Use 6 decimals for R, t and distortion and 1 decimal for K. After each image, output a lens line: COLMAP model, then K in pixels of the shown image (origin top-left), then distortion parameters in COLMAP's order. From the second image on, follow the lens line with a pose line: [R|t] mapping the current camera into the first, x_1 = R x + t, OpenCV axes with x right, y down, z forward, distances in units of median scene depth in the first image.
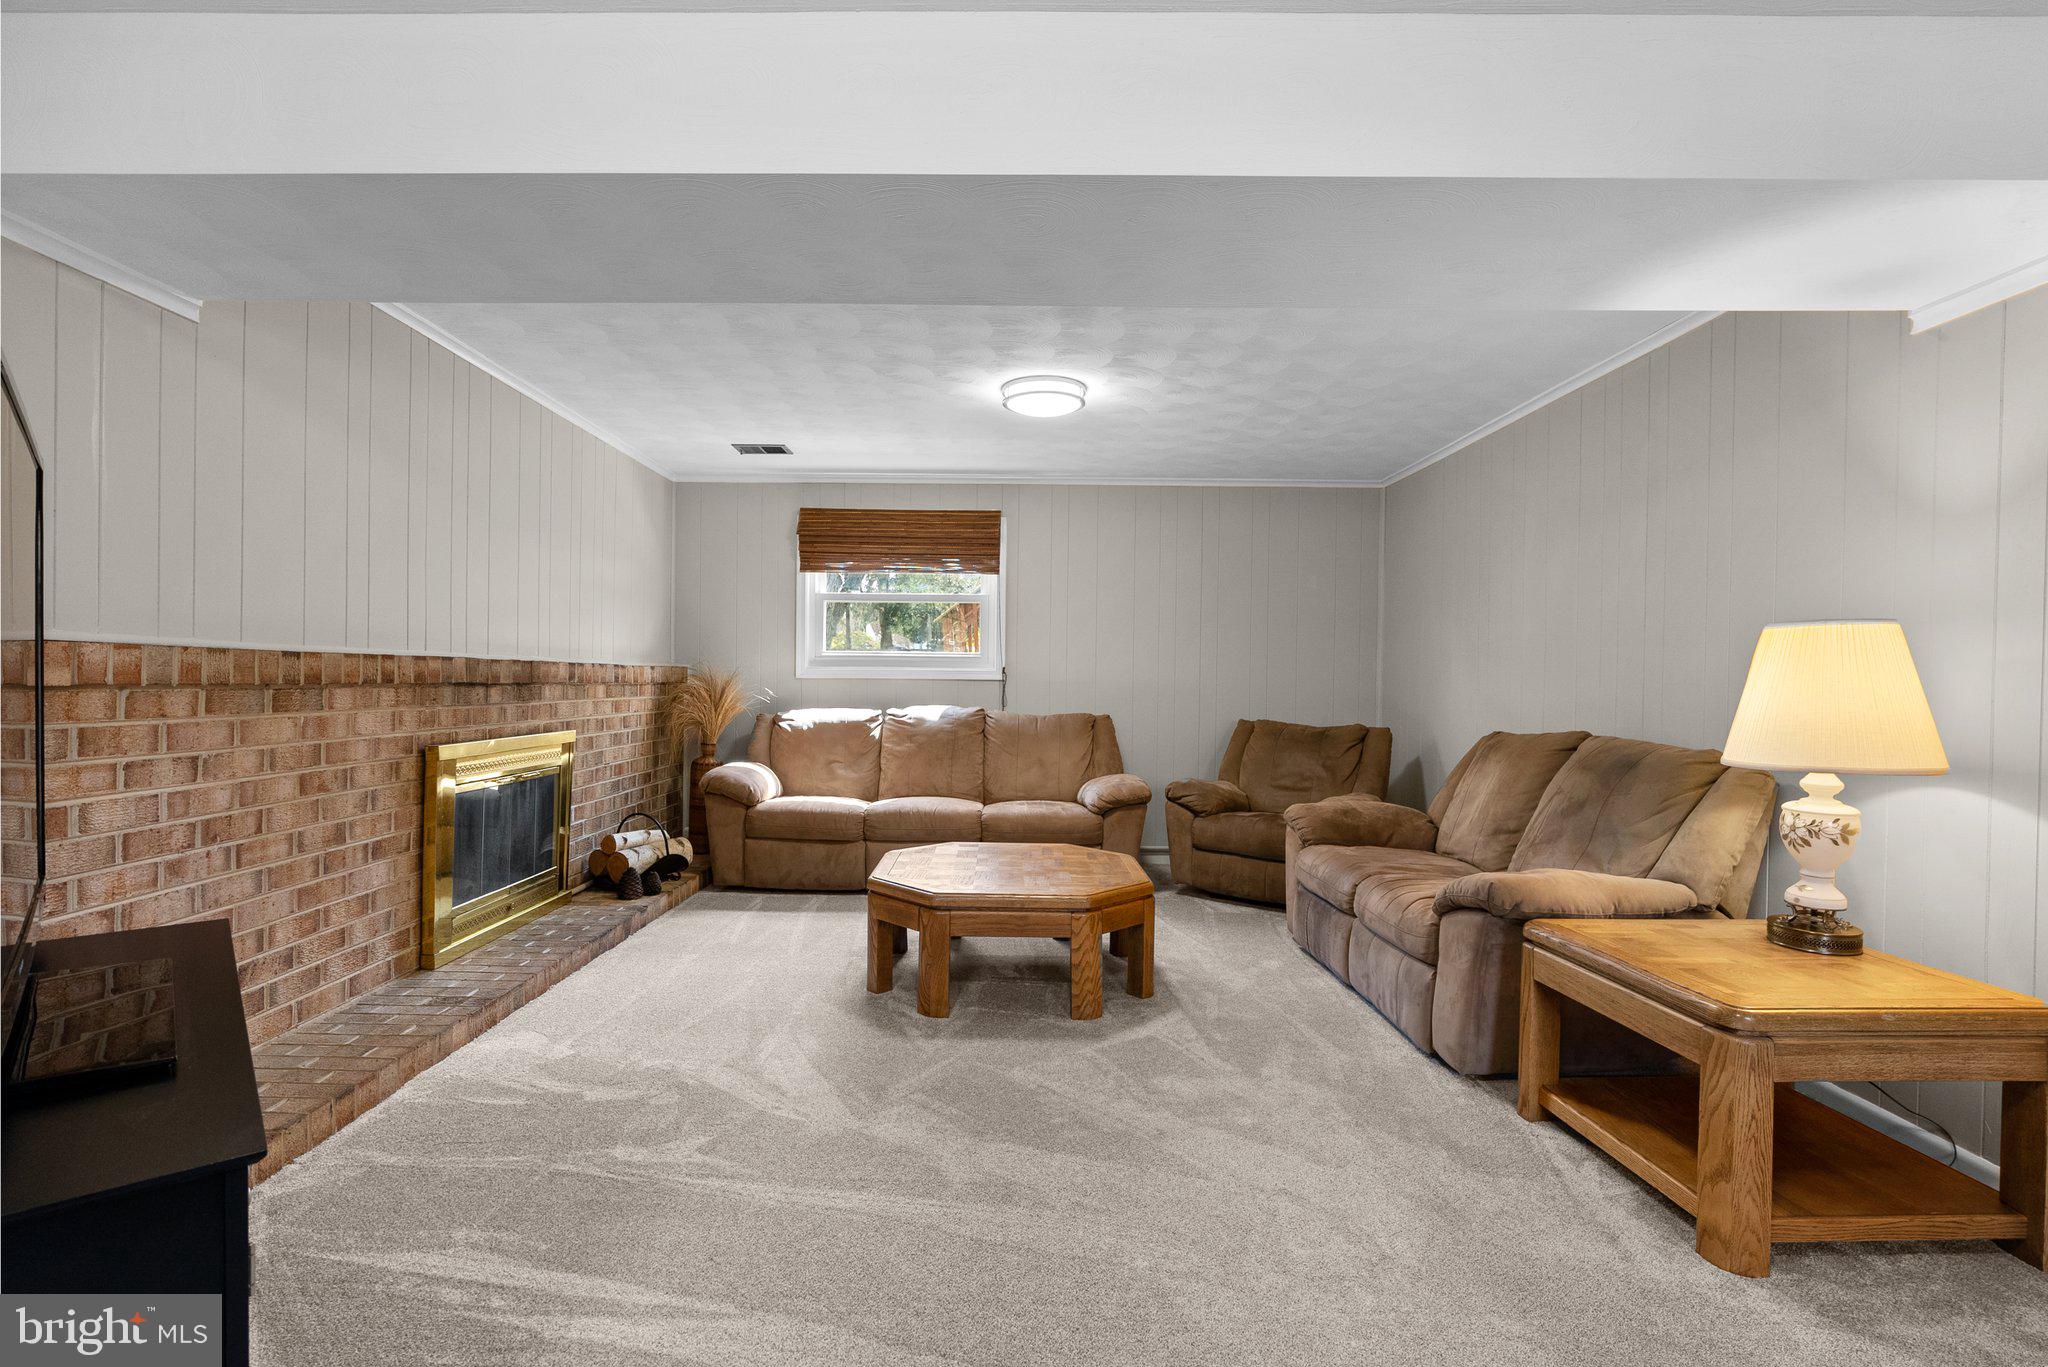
lens RADIAL K [[922.1, 0, 1019.4], [0, 922.1, 690.7], [0, 0, 1]] dist [0.000306, -0.000417]
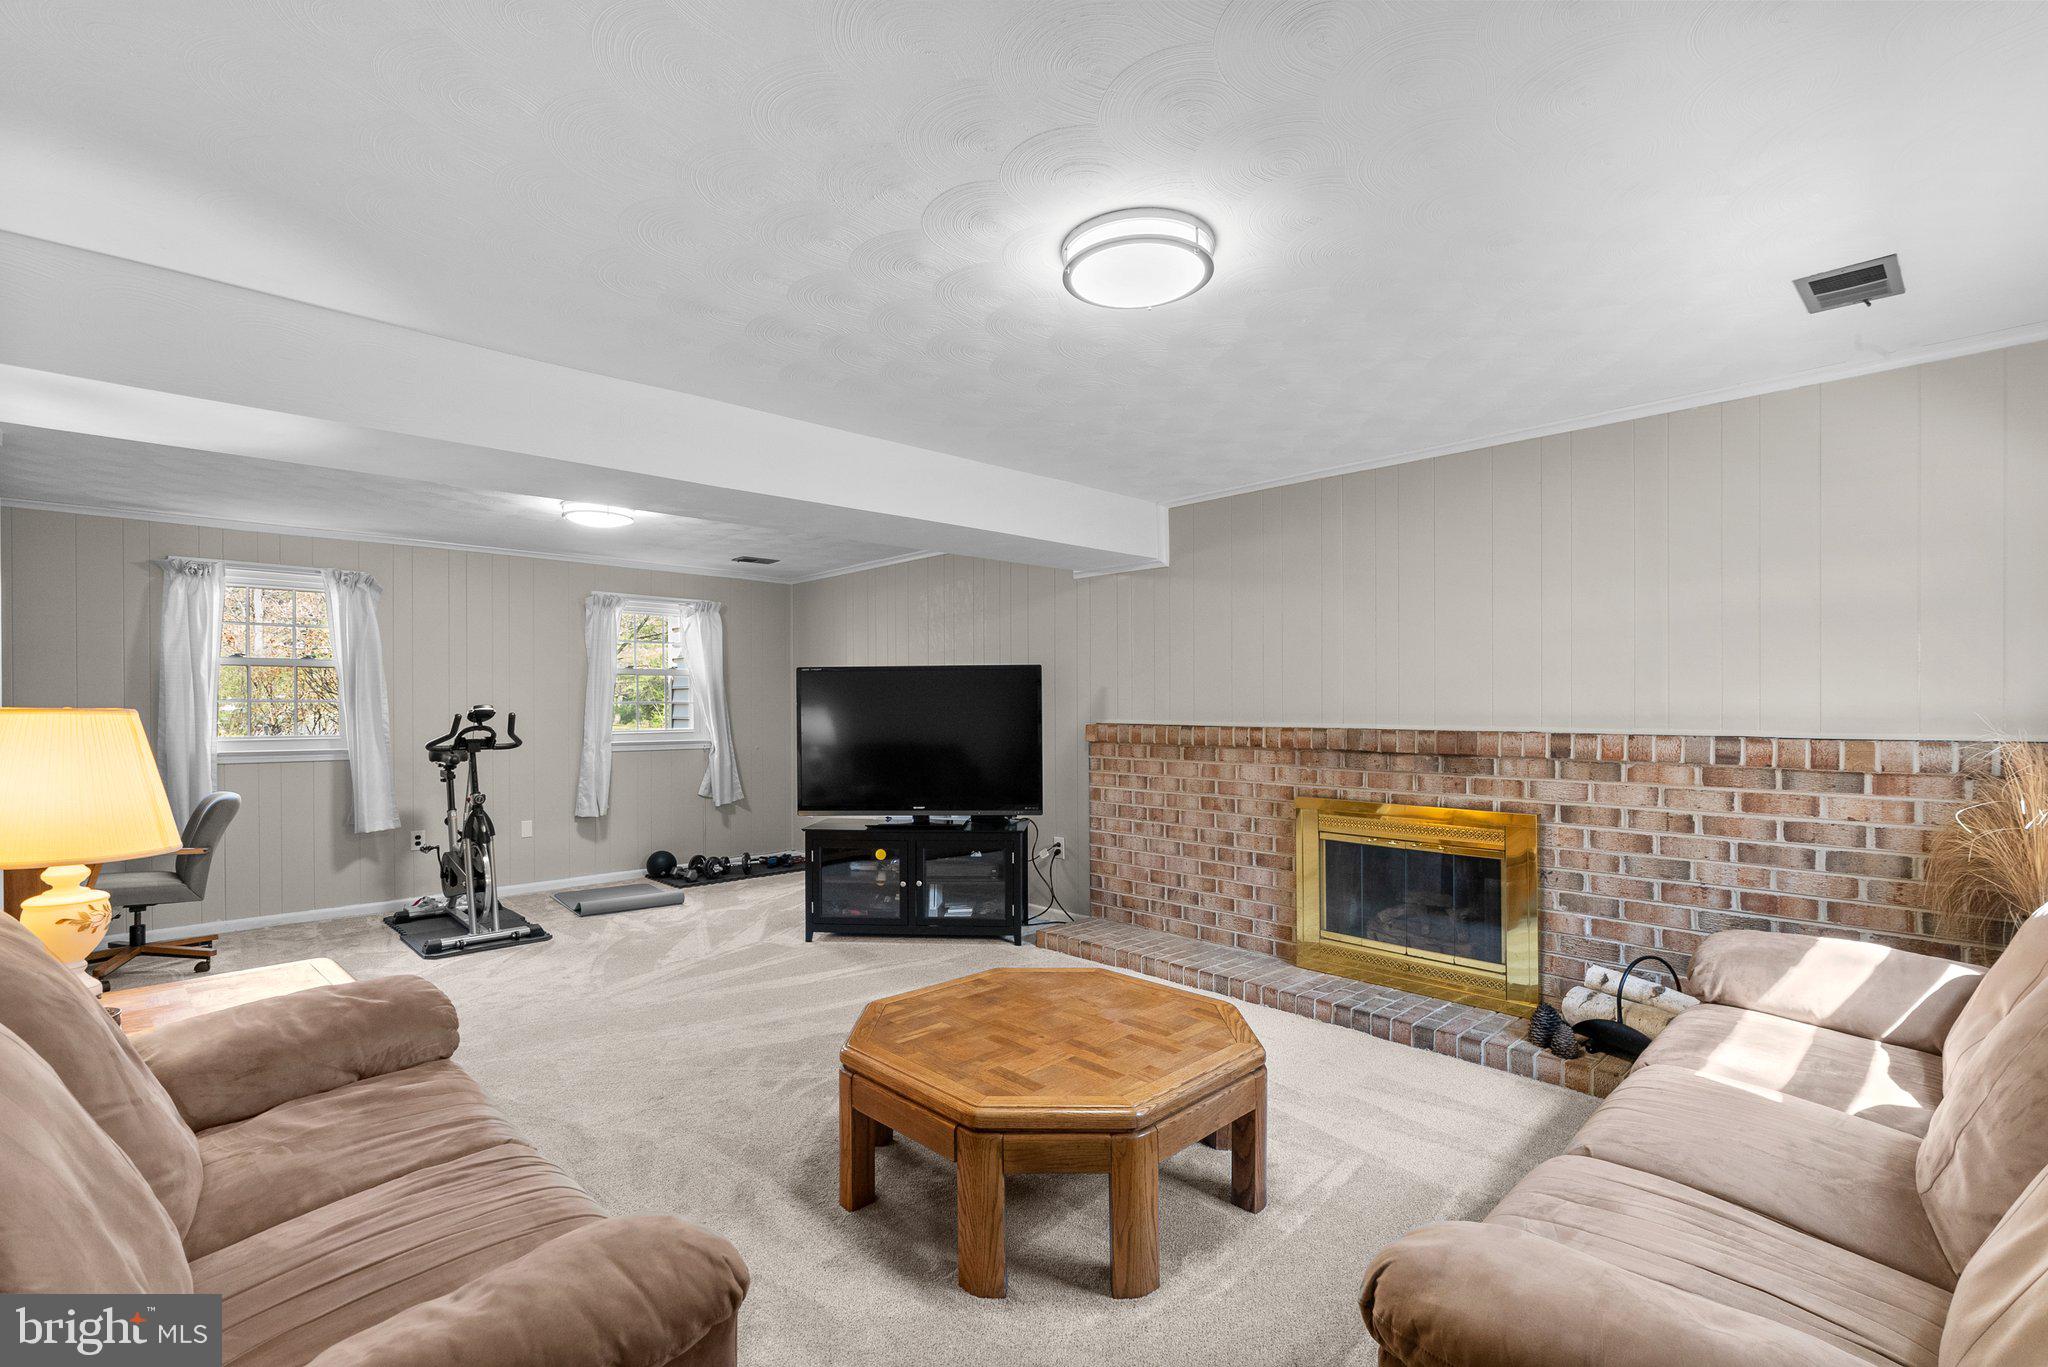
lens RADIAL K [[922.1, 0, 1015.1], [0, 922.1, 679.4], [0, 0, 1]] dist [0.000306, -0.000417]
pose [[-0.705674, -0.016190, -0.708352, 0.689338], [-0.007059, 0.999850, -0.015820, -0.097938], [0.708502, -0.006164, -0.705682, 1.925027]]
